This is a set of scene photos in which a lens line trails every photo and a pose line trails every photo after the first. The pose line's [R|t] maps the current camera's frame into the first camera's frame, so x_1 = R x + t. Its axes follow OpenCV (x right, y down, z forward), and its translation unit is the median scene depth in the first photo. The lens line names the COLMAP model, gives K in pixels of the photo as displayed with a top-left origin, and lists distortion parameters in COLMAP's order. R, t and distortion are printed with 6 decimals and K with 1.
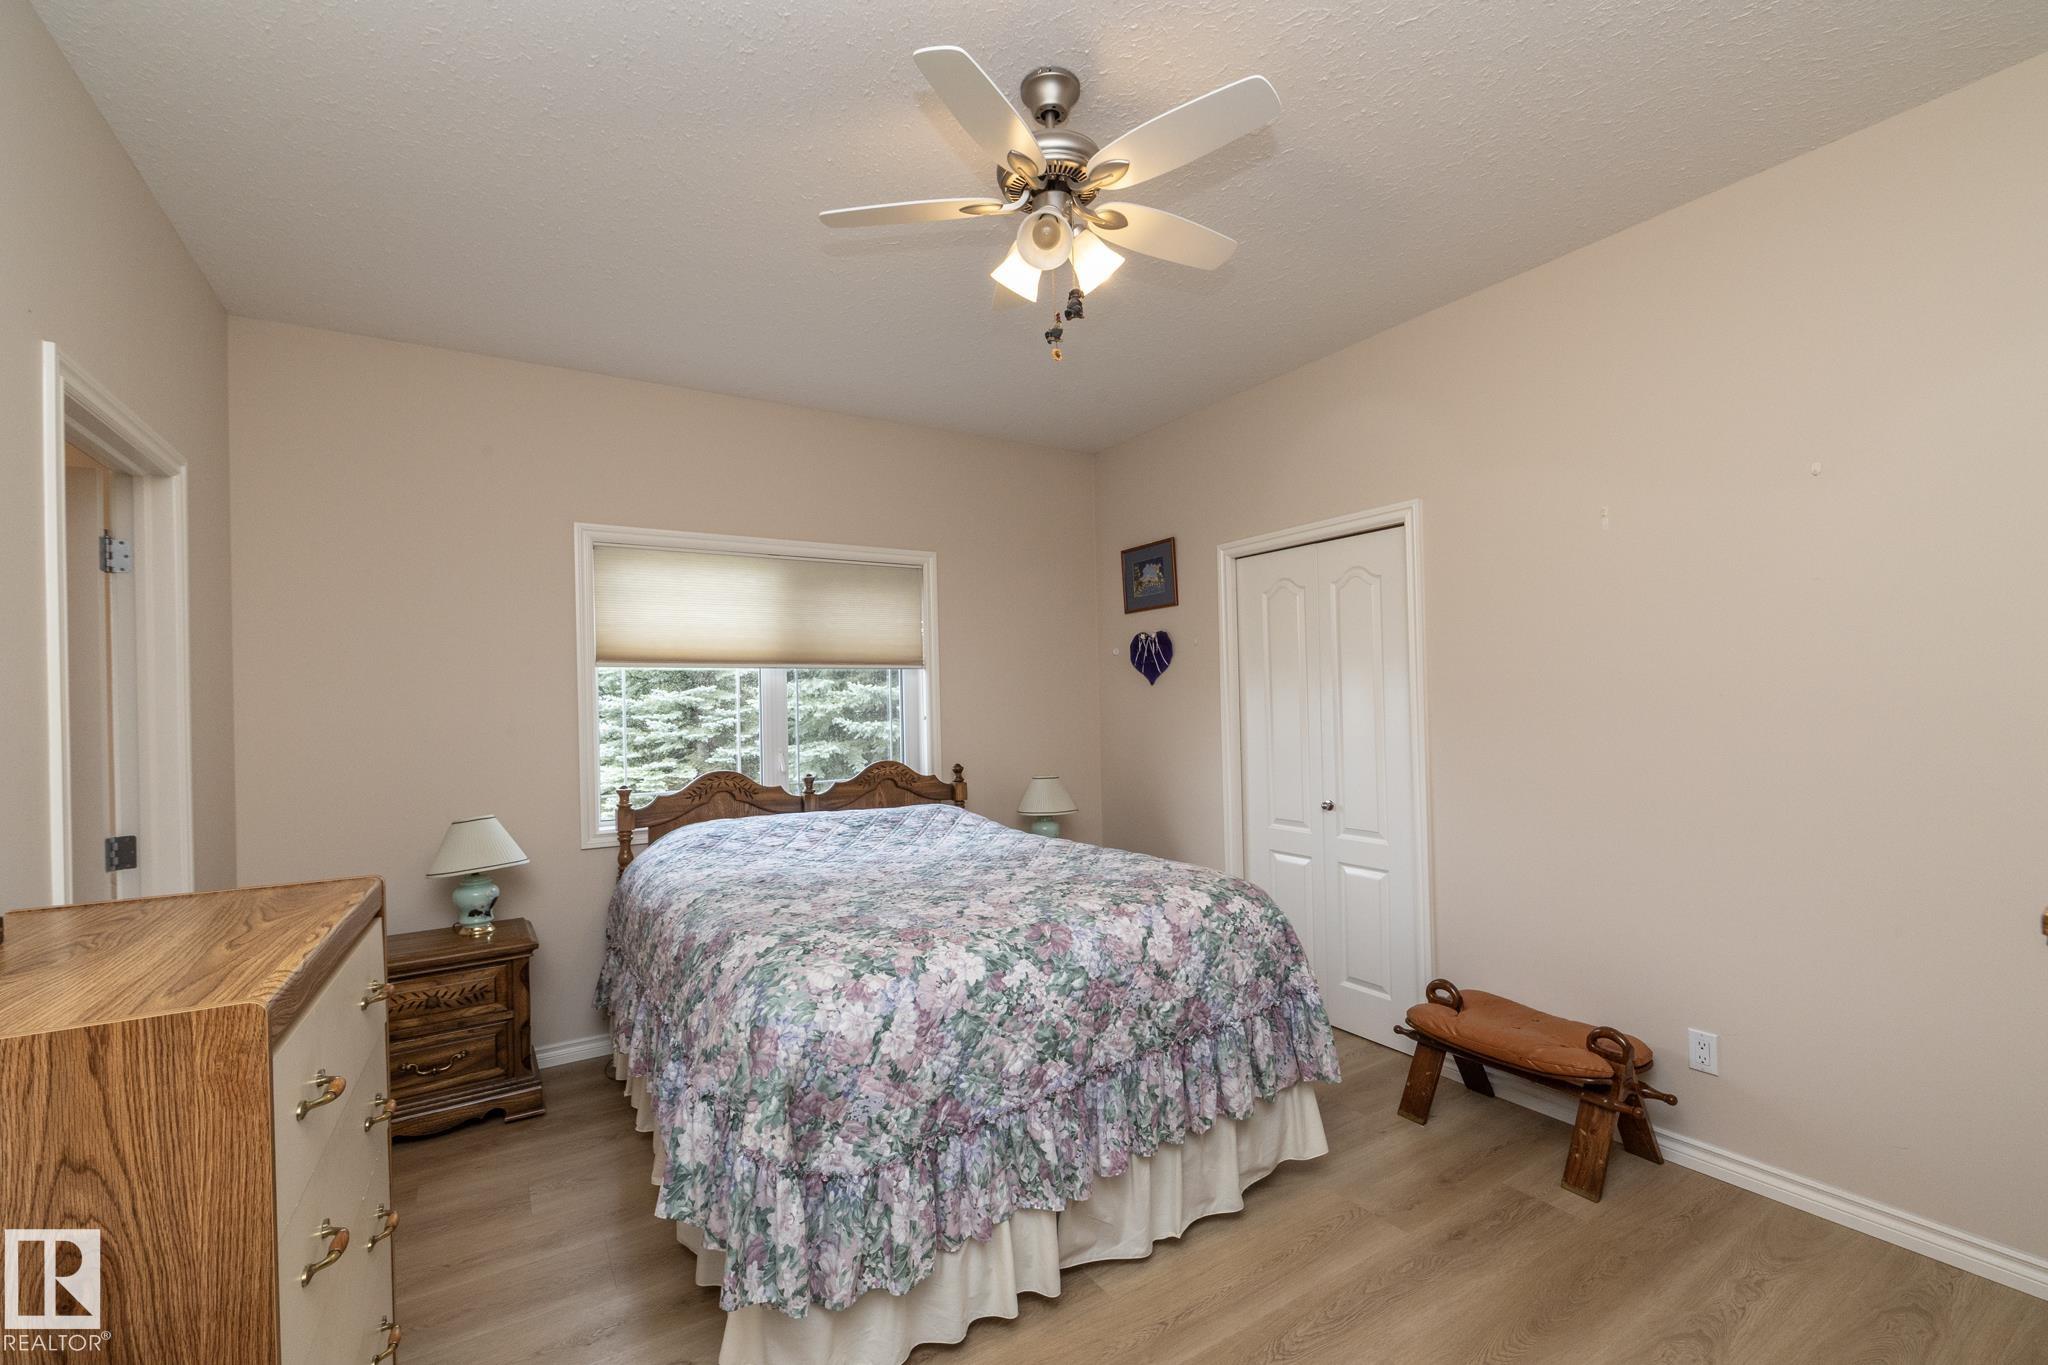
lens RADIAL K [[867.0, 0, 1027.6], [0, 867.0, 684.2], [0, 0, 1]] dist [-0.002886, -0.000355]
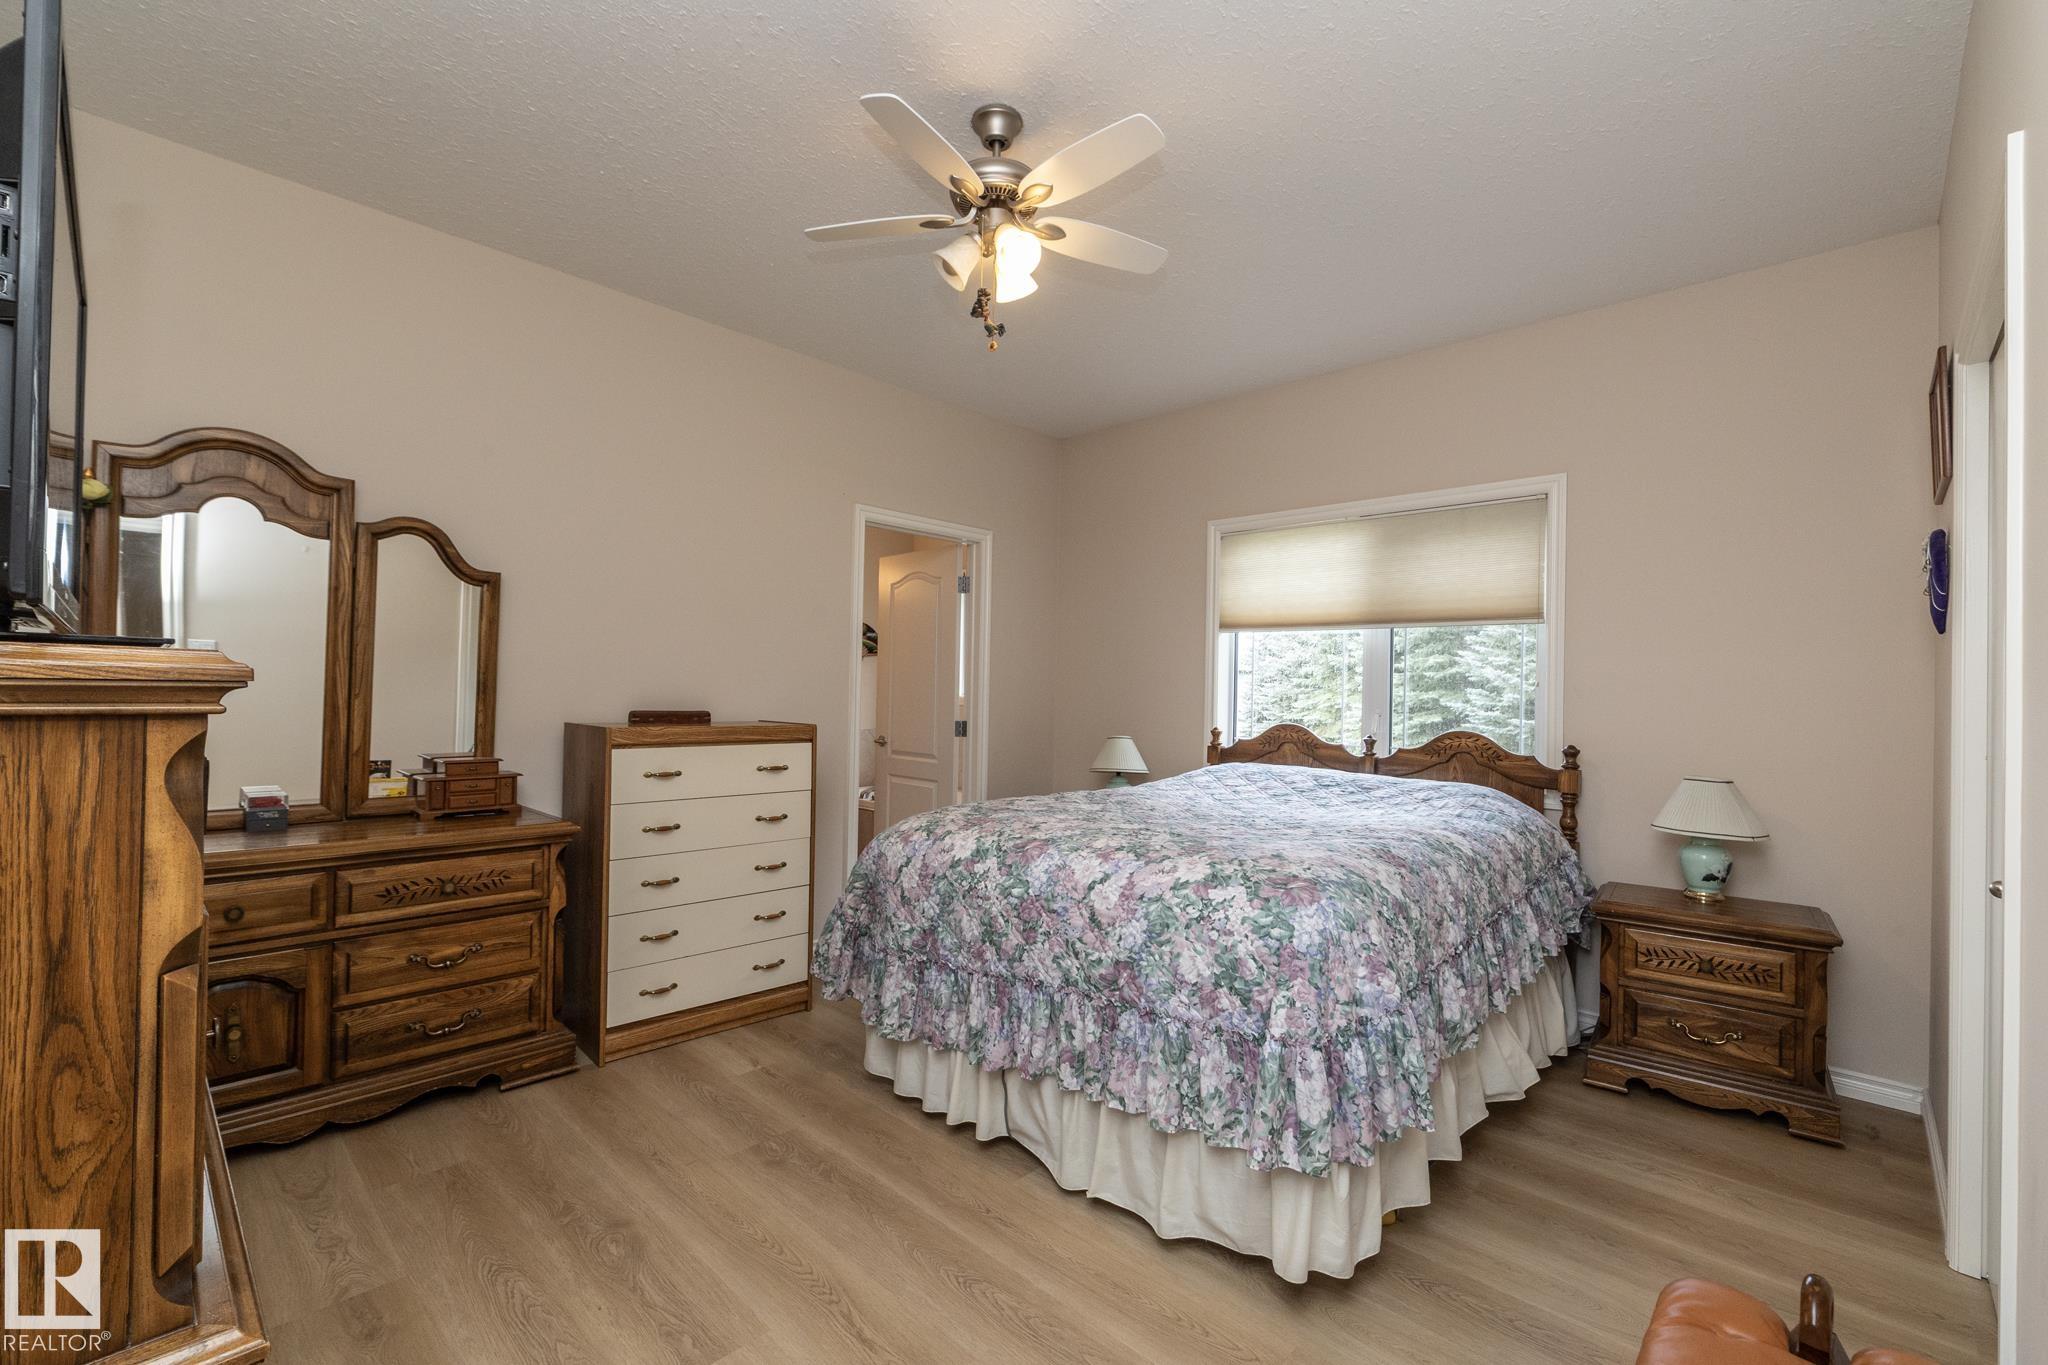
lens RADIAL K [[867.0, 0, 1035.3], [0, 867.0, 686.7], [0, 0, 1]] dist [-0.002886, -0.000355]
pose [[0.253006, 0.022727, -0.967198, 1.038630], [-0.007116, 0.999741, 0.021630, 0.051626], [0.967439, 0.001410, 0.253102, 0.675373]]
